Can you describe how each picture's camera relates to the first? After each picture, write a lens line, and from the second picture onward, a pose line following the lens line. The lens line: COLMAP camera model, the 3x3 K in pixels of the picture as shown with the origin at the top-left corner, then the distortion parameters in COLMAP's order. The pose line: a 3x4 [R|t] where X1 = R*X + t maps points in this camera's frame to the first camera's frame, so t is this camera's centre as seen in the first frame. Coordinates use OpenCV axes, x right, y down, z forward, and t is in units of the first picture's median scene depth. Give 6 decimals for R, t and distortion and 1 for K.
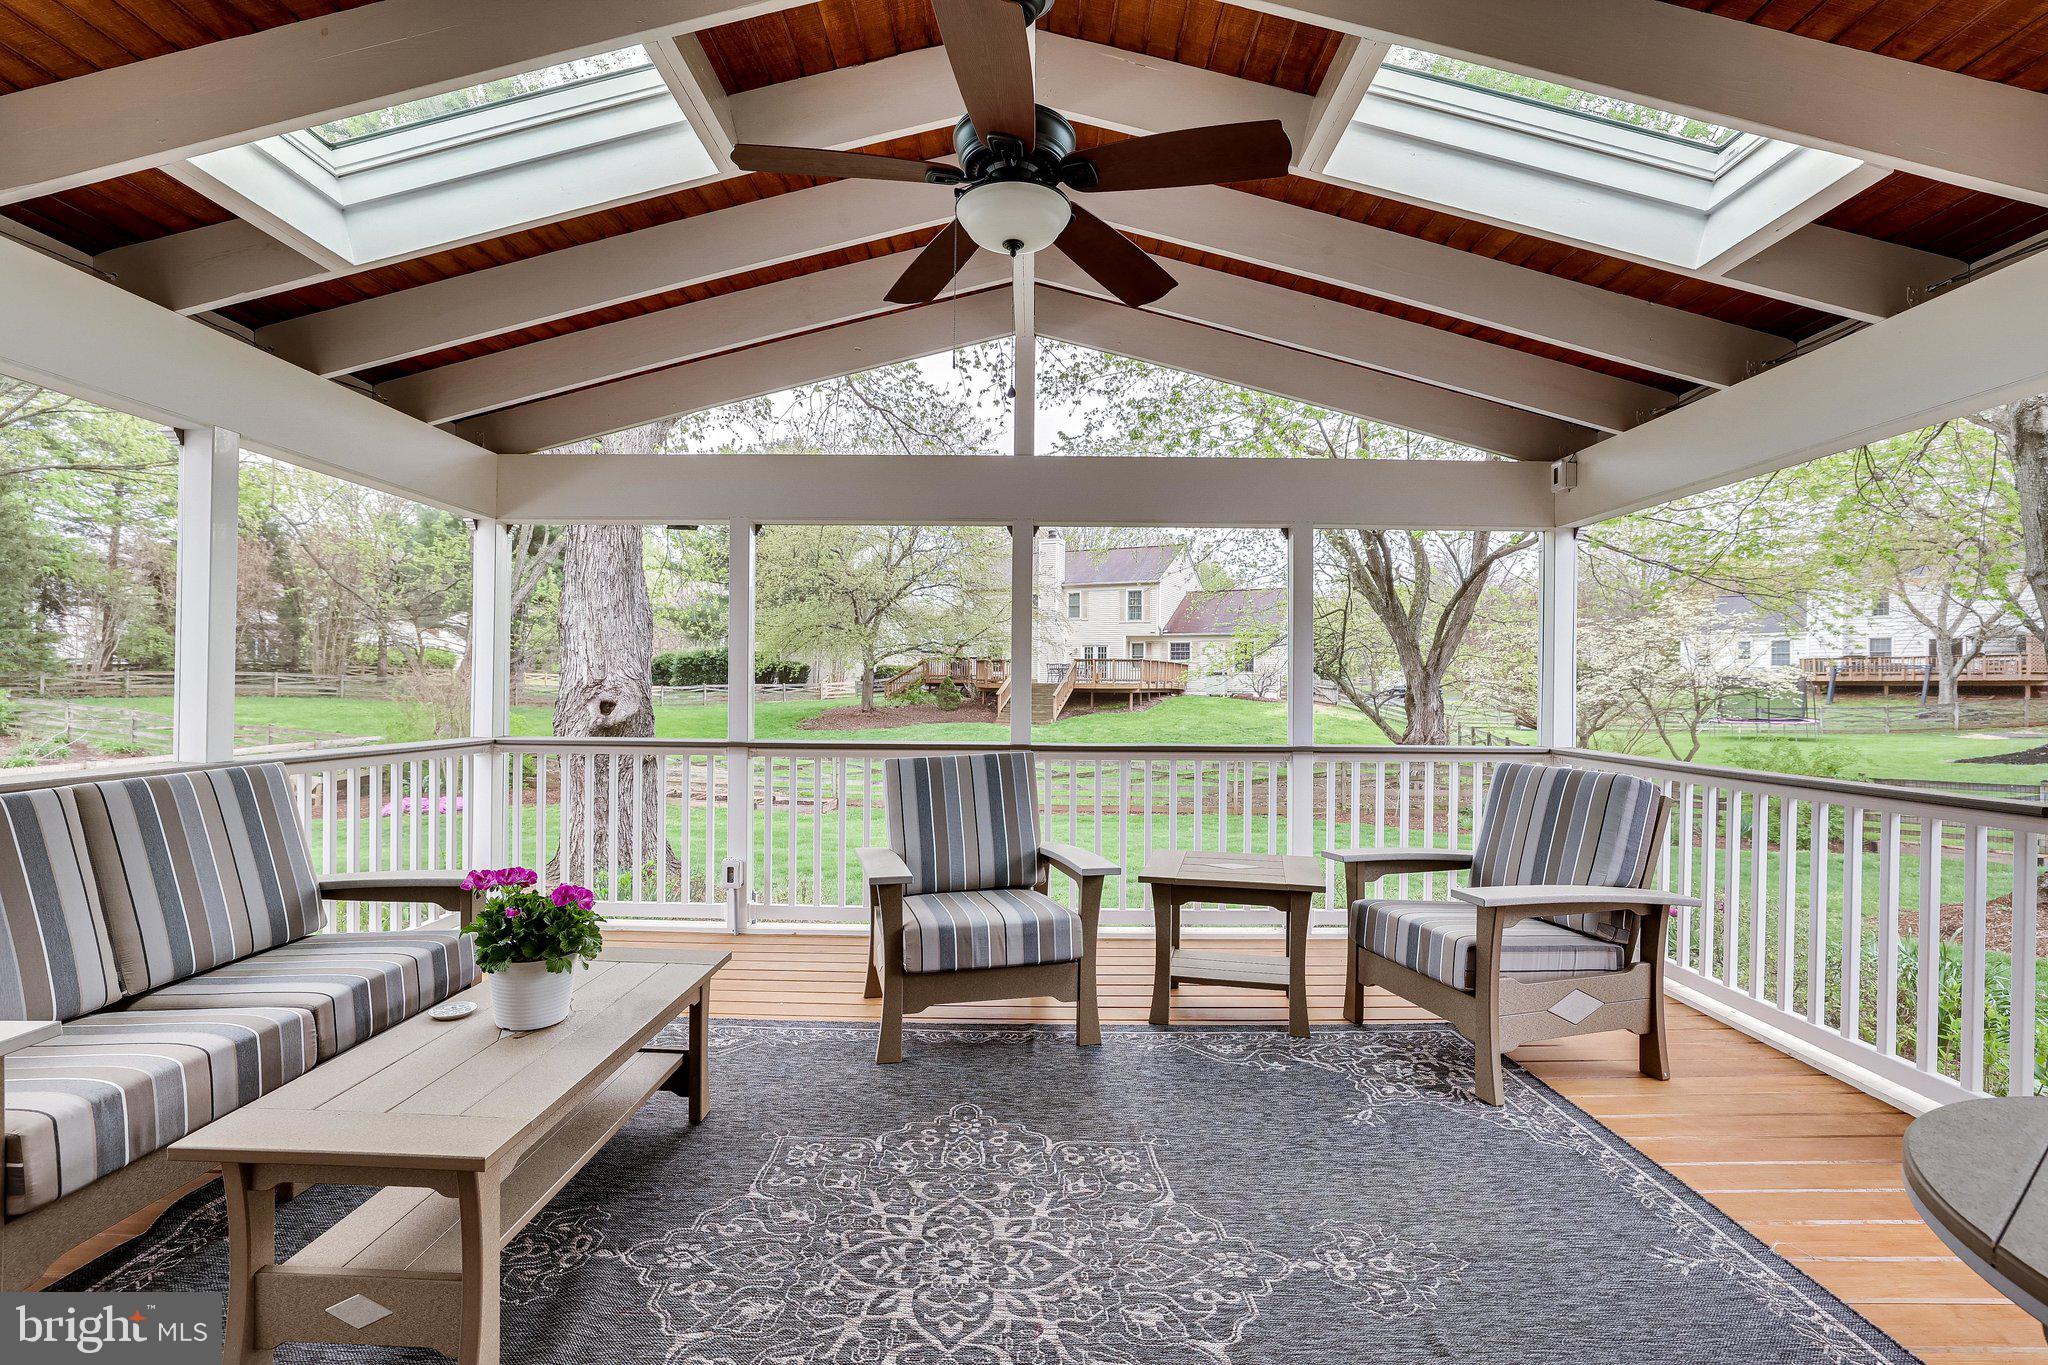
lens RADIAL K [[891.7, 0, 1033.7], [0, 891.7, 677.3], [0, 0, 1]] dist [-0.045336, 0.020289]
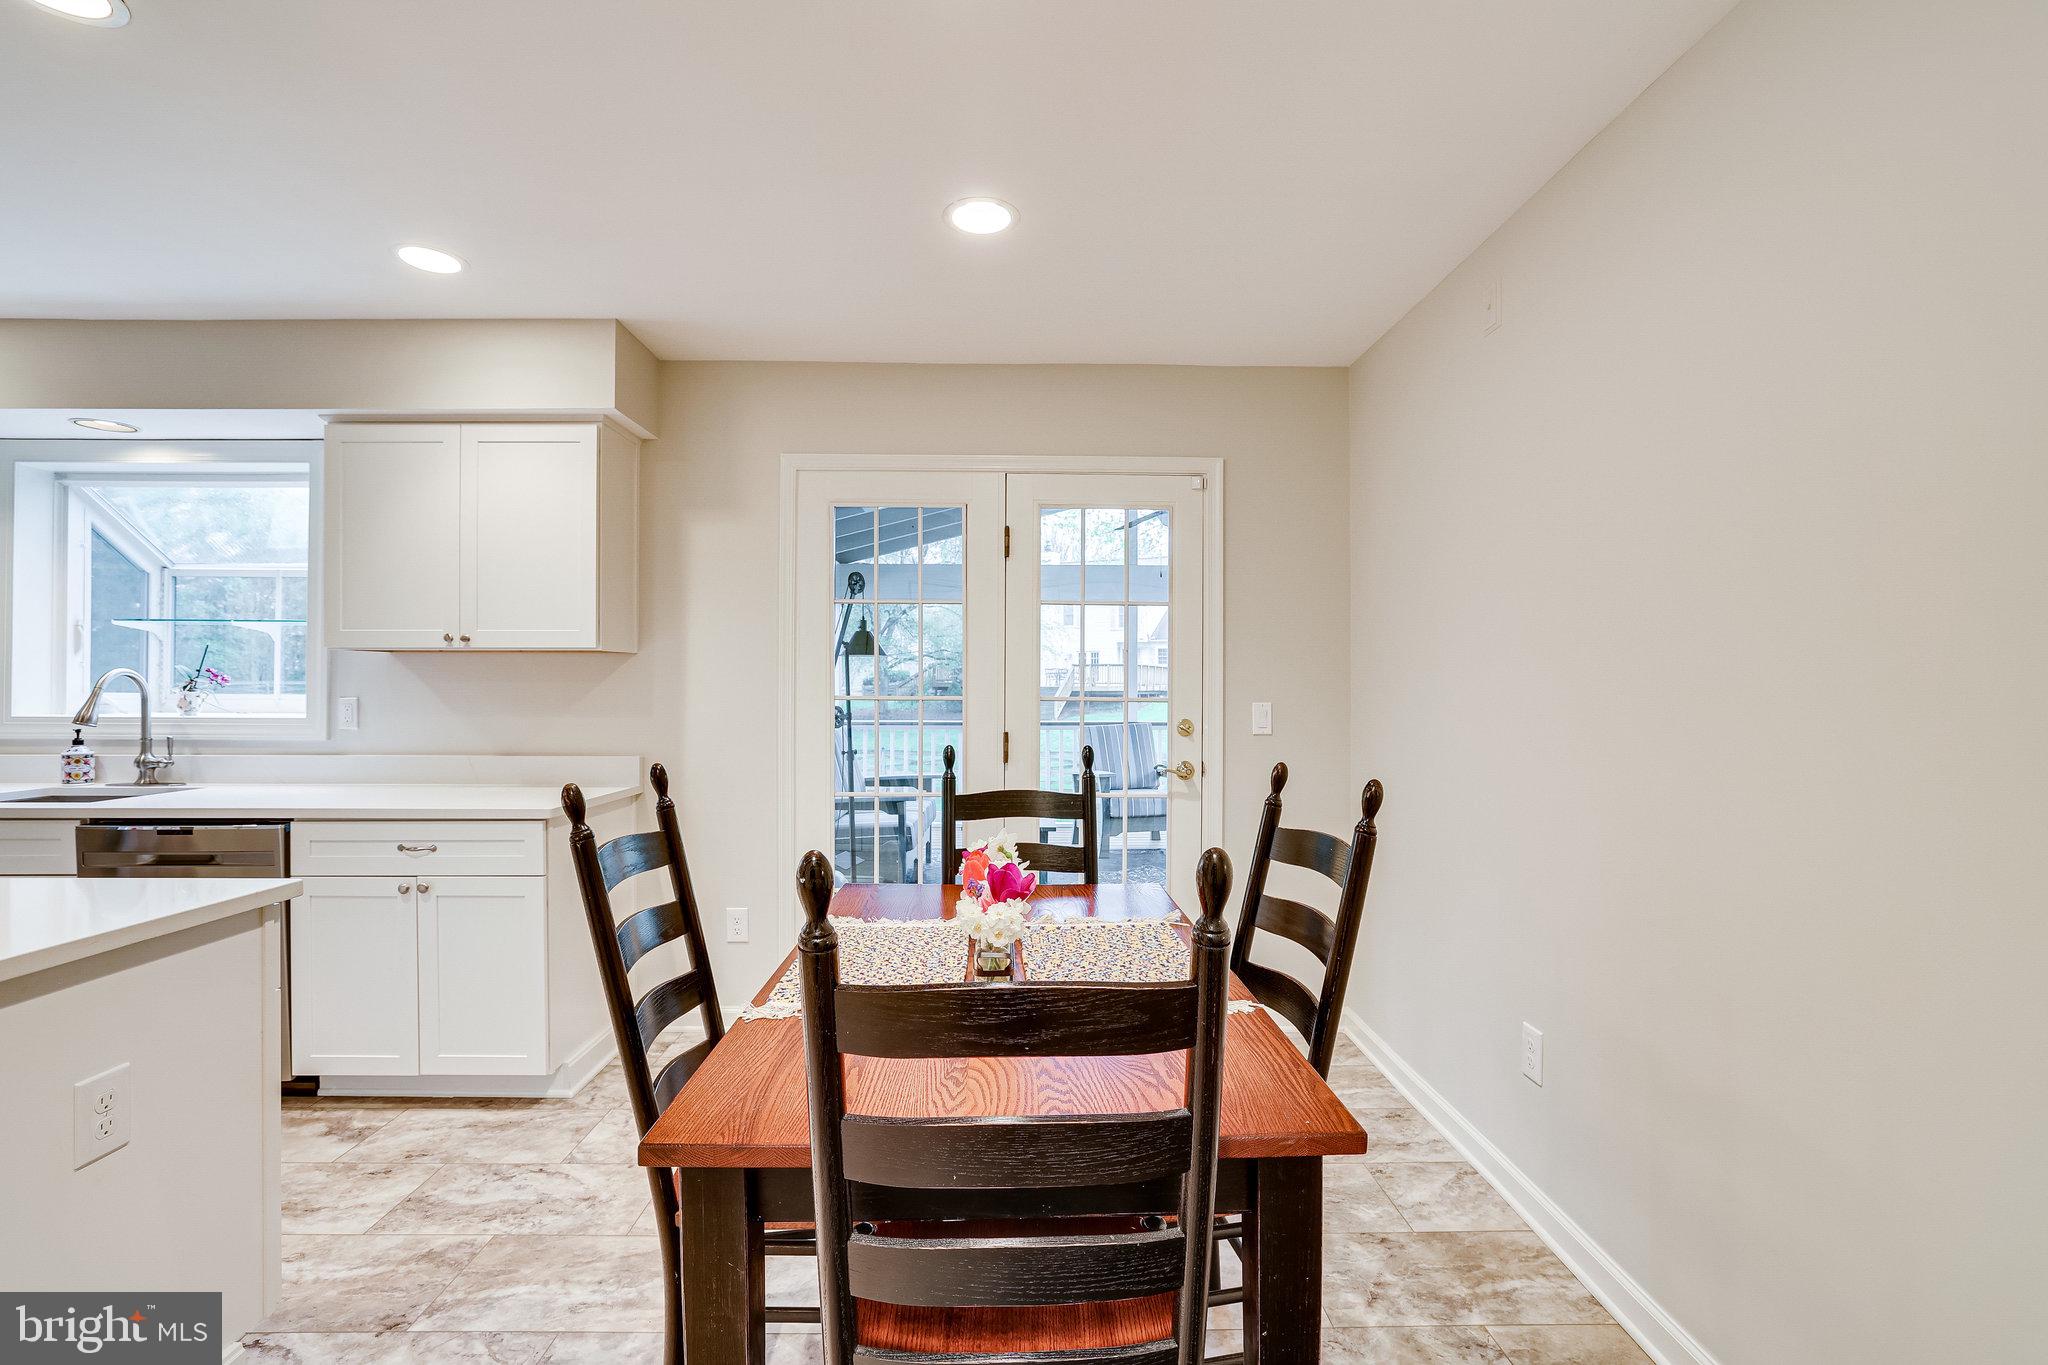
lens RADIAL K [[901.7, 0, 1017.9], [0, 901.7, 689.3], [0, 0, 1]] dist [-0.042560, 0.017404]
pose [[0.999890, -0.007930, 0.012541, -0.362772], [0.007800, 0.999916, 0.010346, -0.019021], [-0.012622, -0.010247, 0.999868, -1.141648]]
